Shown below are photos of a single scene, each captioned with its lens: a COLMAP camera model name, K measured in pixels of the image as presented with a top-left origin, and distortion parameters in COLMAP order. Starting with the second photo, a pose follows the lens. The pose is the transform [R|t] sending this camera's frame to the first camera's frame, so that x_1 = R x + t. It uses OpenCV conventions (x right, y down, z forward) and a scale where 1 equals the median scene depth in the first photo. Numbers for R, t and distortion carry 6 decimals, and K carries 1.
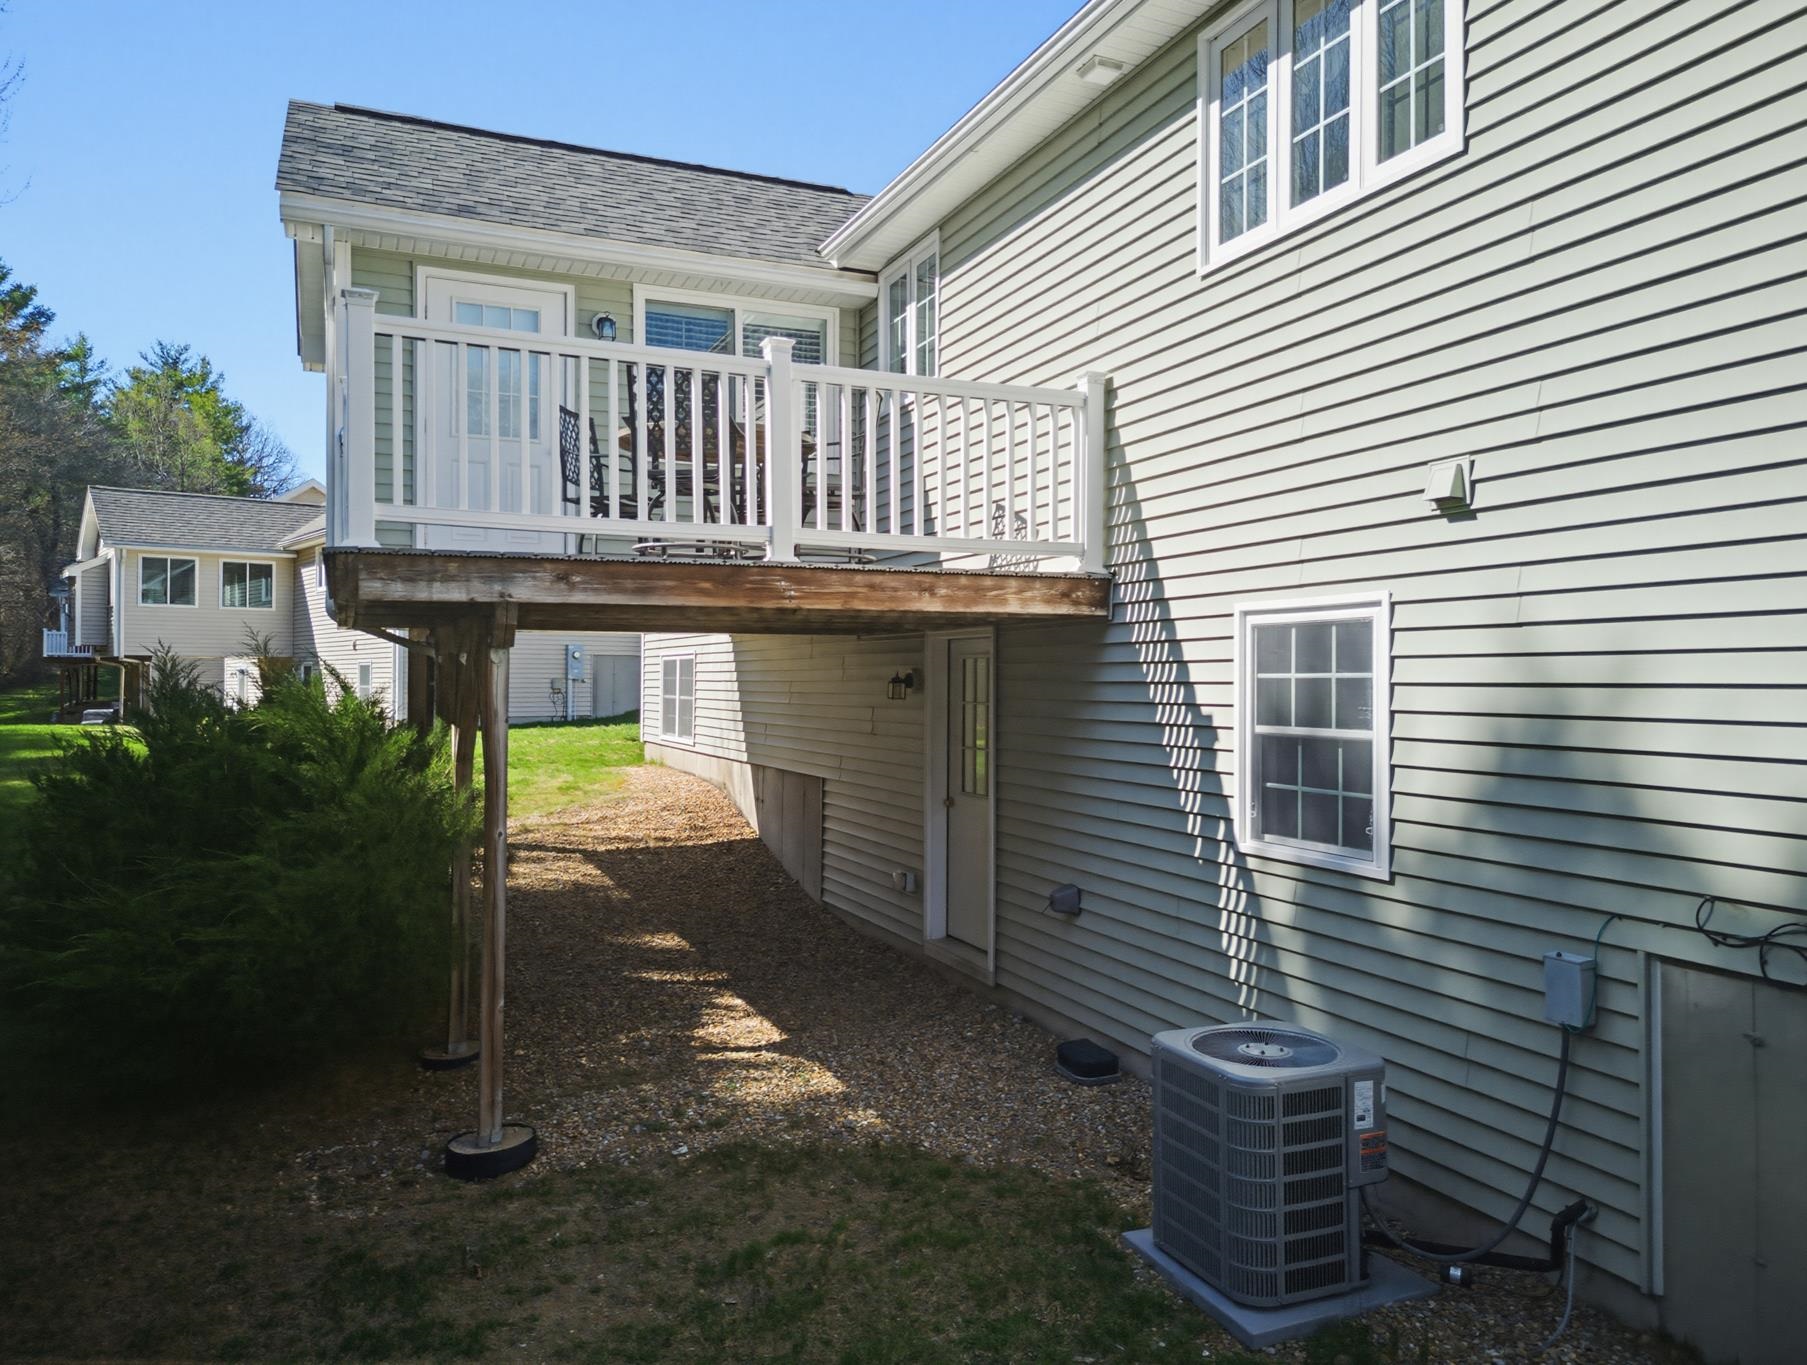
lens RADIAL K [[1288.7, 0, 895.7], [0, 1288.7, 639.2], [0, 0, 1]] dist [0.071069, -0.000838]
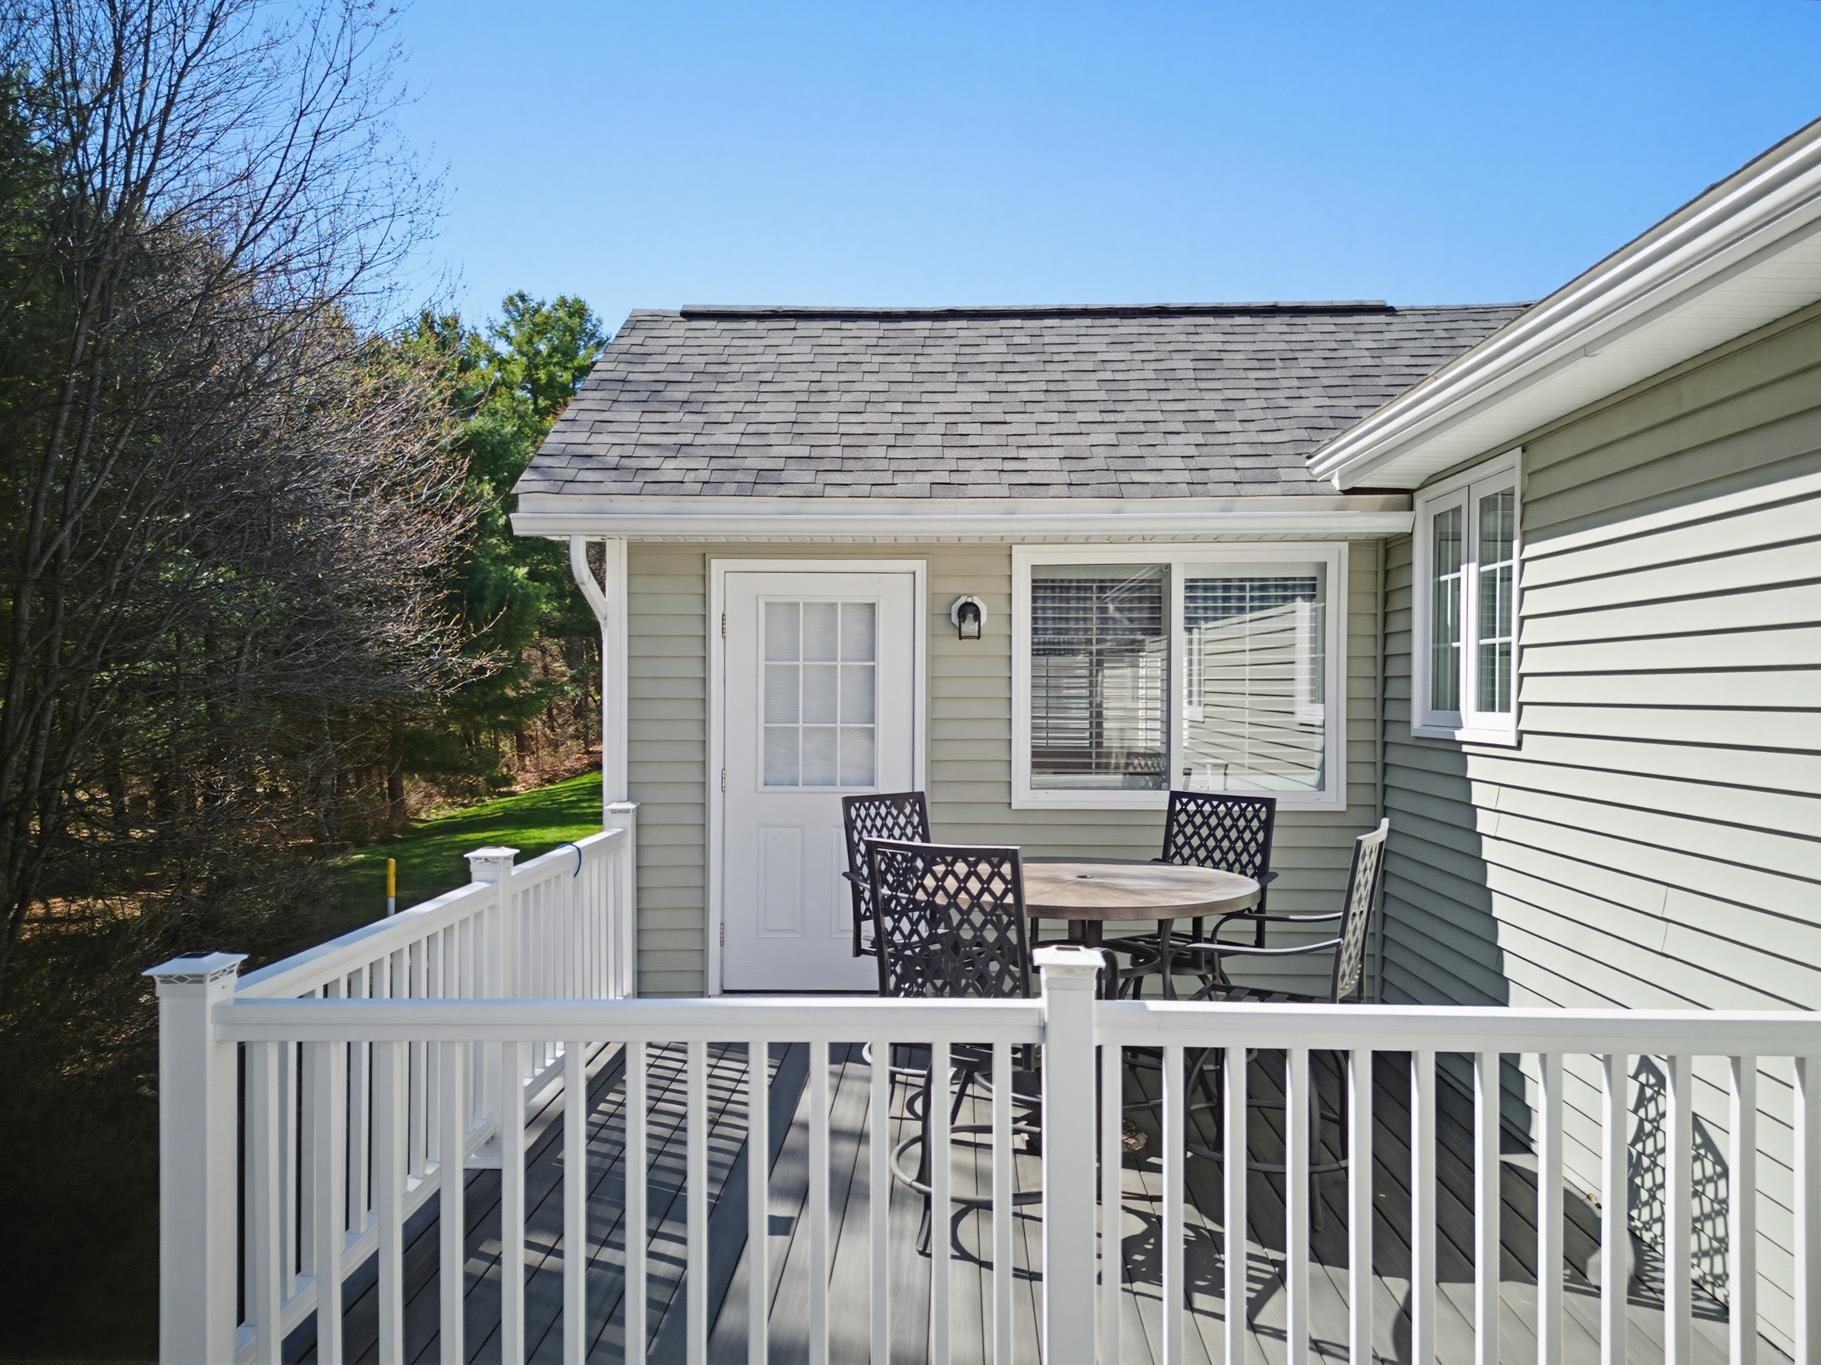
lens RADIAL K [[1273.1, 0, 934.3], [0, 1273.1, 705.1], [0, 0, 1]] dist [0.037122, 0.000111]
pose [[0.910742, 0.007118, -0.412914, 0.046544], [0.009365, 0.999238, 0.037882, -0.335085], [0.412869, -0.038368, 0.909982, 0.602117]]
